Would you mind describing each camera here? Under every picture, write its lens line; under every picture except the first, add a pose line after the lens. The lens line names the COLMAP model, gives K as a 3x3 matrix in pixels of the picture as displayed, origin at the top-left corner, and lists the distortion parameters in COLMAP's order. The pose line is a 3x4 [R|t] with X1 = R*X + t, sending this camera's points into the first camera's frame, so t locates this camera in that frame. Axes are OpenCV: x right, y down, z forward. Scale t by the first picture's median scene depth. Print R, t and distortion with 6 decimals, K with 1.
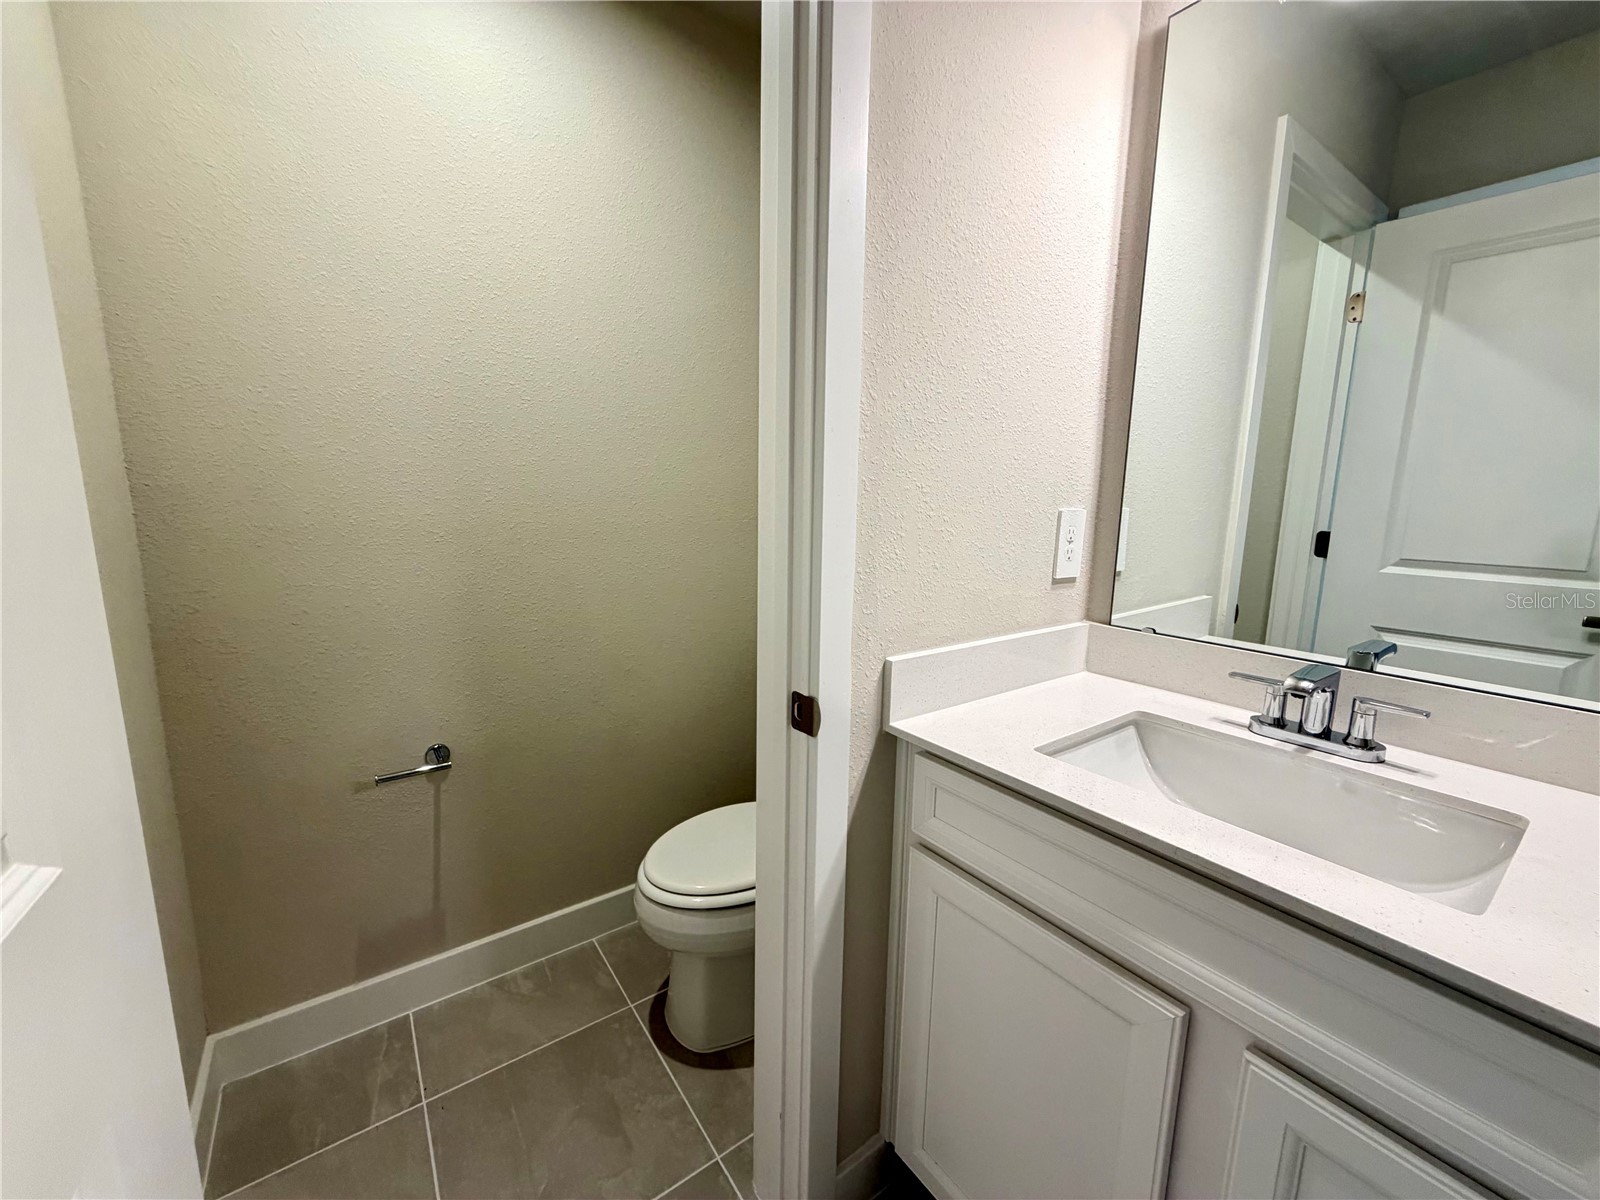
lens RADIAL K [[639.7, 0, 796.3], [0, 639.7, 604.3], [0, 0, 1]] dist [-0.000008, -0.000041]
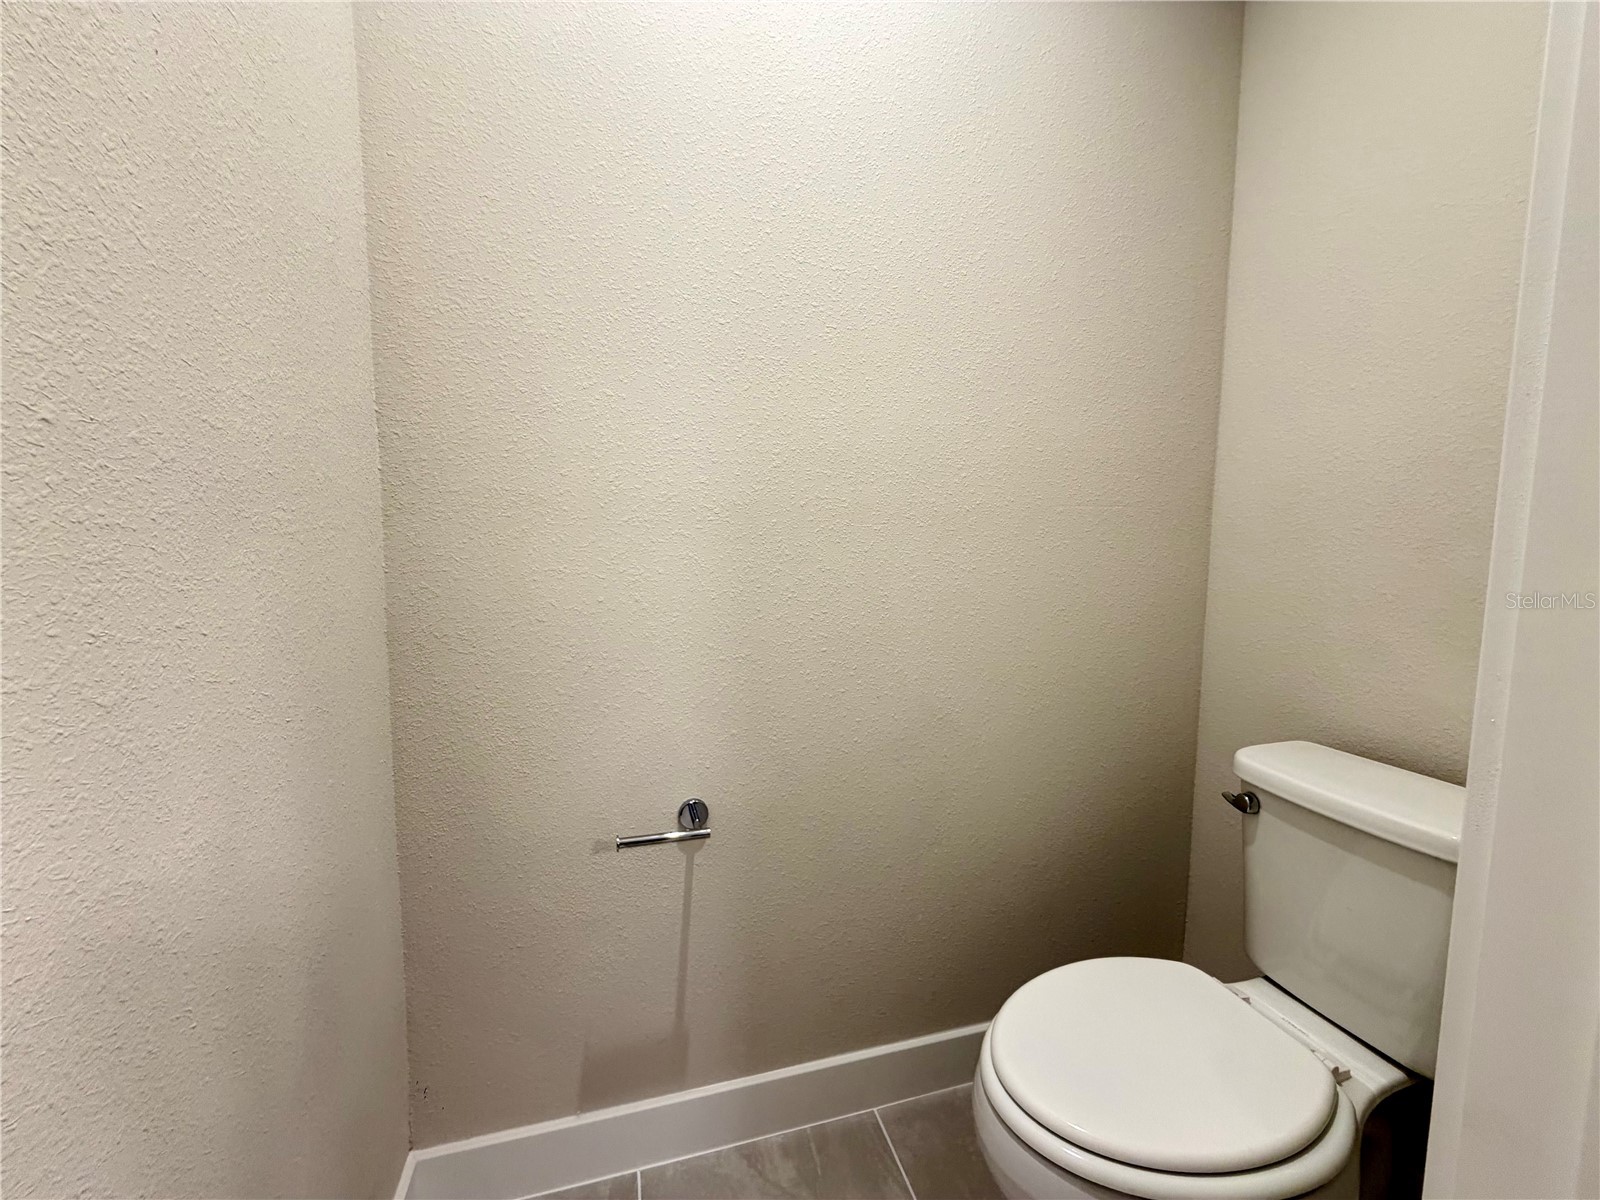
lens RADIAL K [[639.7, 0, 807.5], [0, 639.7, 602.2], [0, 0, 1]] dist [-0.000008, -0.000041]
pose [[0.939980, 0.012657, -0.340994, -0.194491], [-0.045843, 0.994937, -0.089439, 0.055145], [0.338136, 0.099703, 0.935801, 0.340442]]
